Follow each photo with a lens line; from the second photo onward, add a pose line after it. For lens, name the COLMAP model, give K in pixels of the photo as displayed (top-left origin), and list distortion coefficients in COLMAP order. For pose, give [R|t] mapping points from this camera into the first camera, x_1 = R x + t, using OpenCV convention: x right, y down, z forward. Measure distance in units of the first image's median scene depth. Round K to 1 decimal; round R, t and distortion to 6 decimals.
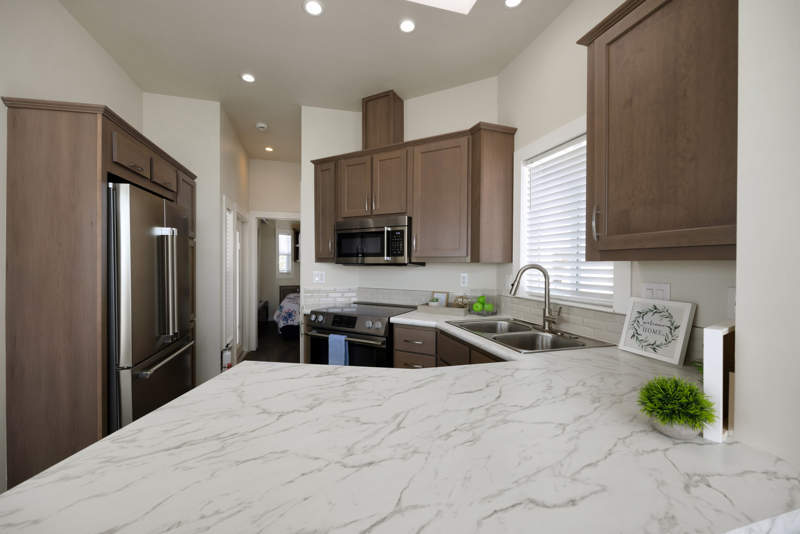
lens RADIAL K [[326.3, 0, 400.0], [0, 326.3, 267.0], [0, 0, 1]] dist [-0.003215, -0.000376]
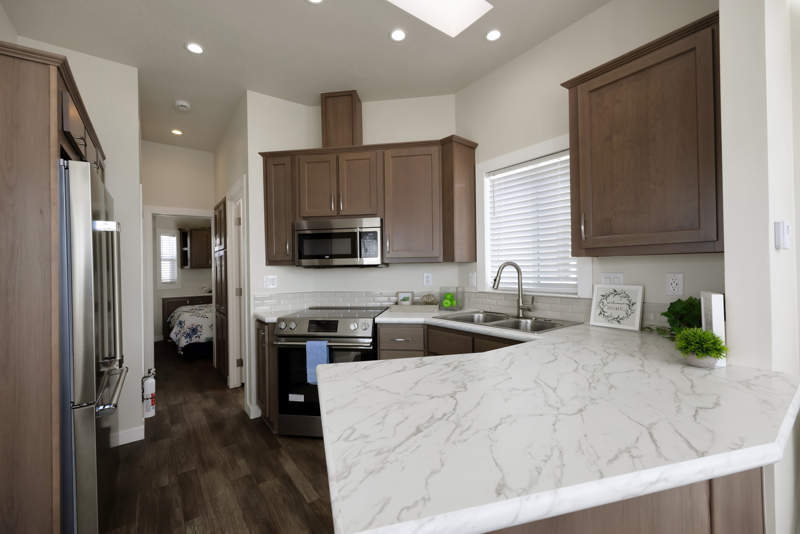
lens RADIAL K [[335.4, 0, 400.0], [0, 335.4, 267.0], [0, 0, 1]] dist [0.001010, -0.000008]
pose [[0.937563, -0.017858, 0.347355, -0.311343], [0.023580, 0.999647, -0.012254, 0.012867], [-0.347014, 0.019680, 0.937653, 0.004040]]
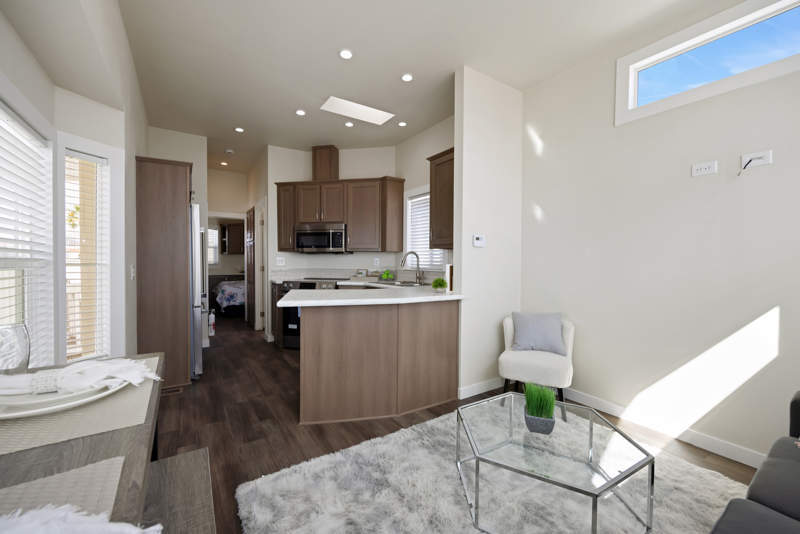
lens RADIAL K [[326.3, 0, 400.0], [0, 326.3, 267.0], [0, 0, 1]] dist [-0.003215, -0.000376]
pose [[0.955452, -0.004383, 0.295113, -0.222057], [0.001449, 0.999947, 0.010161, 0.055891], [-0.295142, -0.009281, 0.955408, -0.776516]]
